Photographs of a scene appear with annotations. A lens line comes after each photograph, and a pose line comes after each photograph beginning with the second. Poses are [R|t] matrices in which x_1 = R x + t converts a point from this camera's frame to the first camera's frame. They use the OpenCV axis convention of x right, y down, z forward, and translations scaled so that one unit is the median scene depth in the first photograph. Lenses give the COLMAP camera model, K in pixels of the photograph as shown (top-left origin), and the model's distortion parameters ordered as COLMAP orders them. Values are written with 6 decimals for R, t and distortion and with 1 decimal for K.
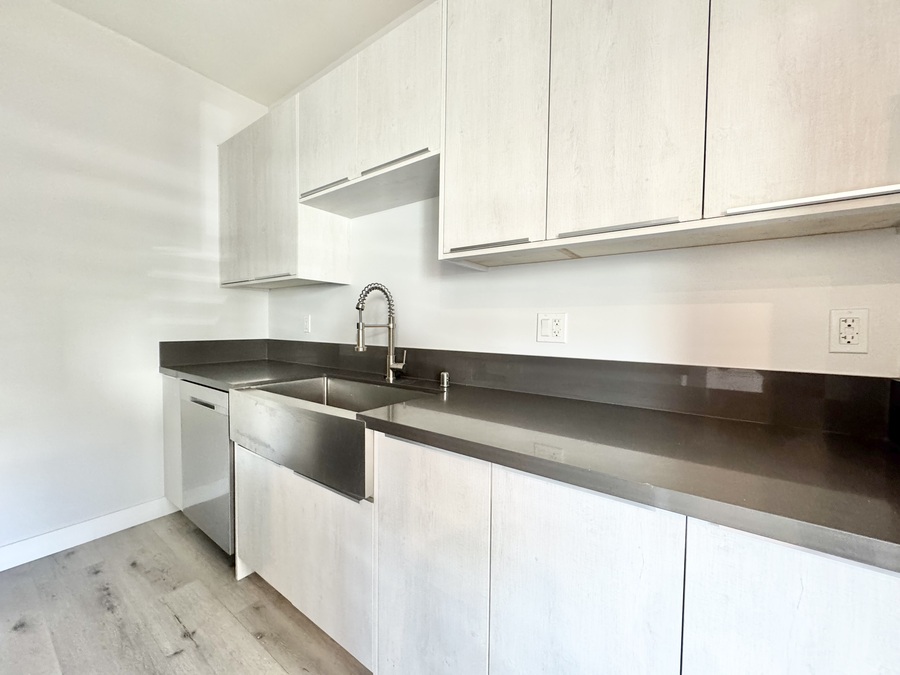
lens RADIAL K [[358.1, 0, 449.3], [0, 358.1, 336.2], [0, 0, 1]] dist [-0.000051, -0.000286]
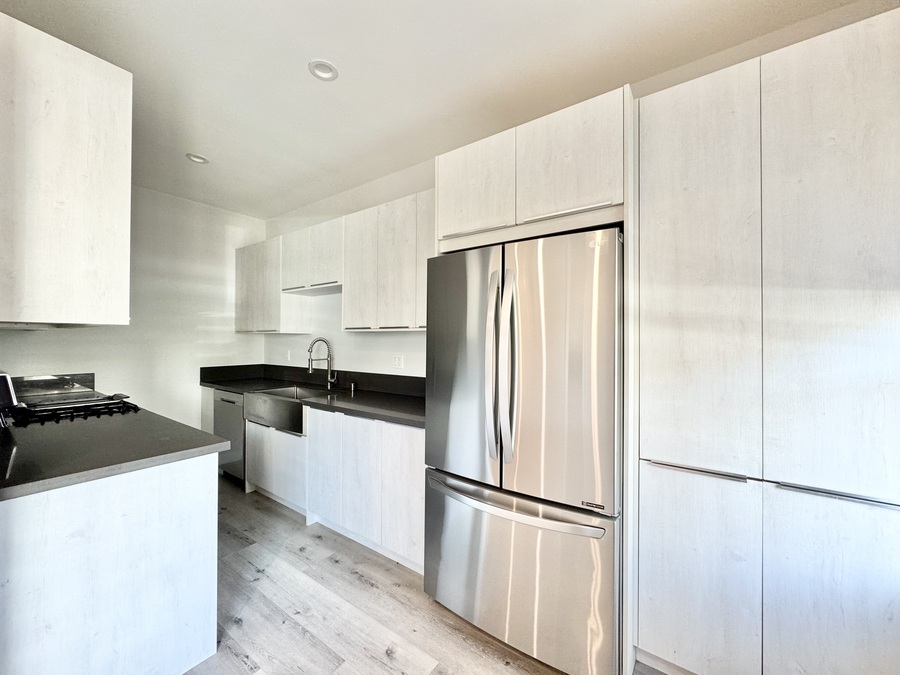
lens RADIAL K [[358.1, 0, 450.6], [0, 358.1, 337.6], [0, 0, 1]] dist [-0.000051, -0.000286]
pose [[0.999882, -0.007389, 0.013452, 0.453520], [0.007906, 0.999215, -0.038824, -0.062751], [-0.013155, 0.038926, 0.999156, -0.902642]]
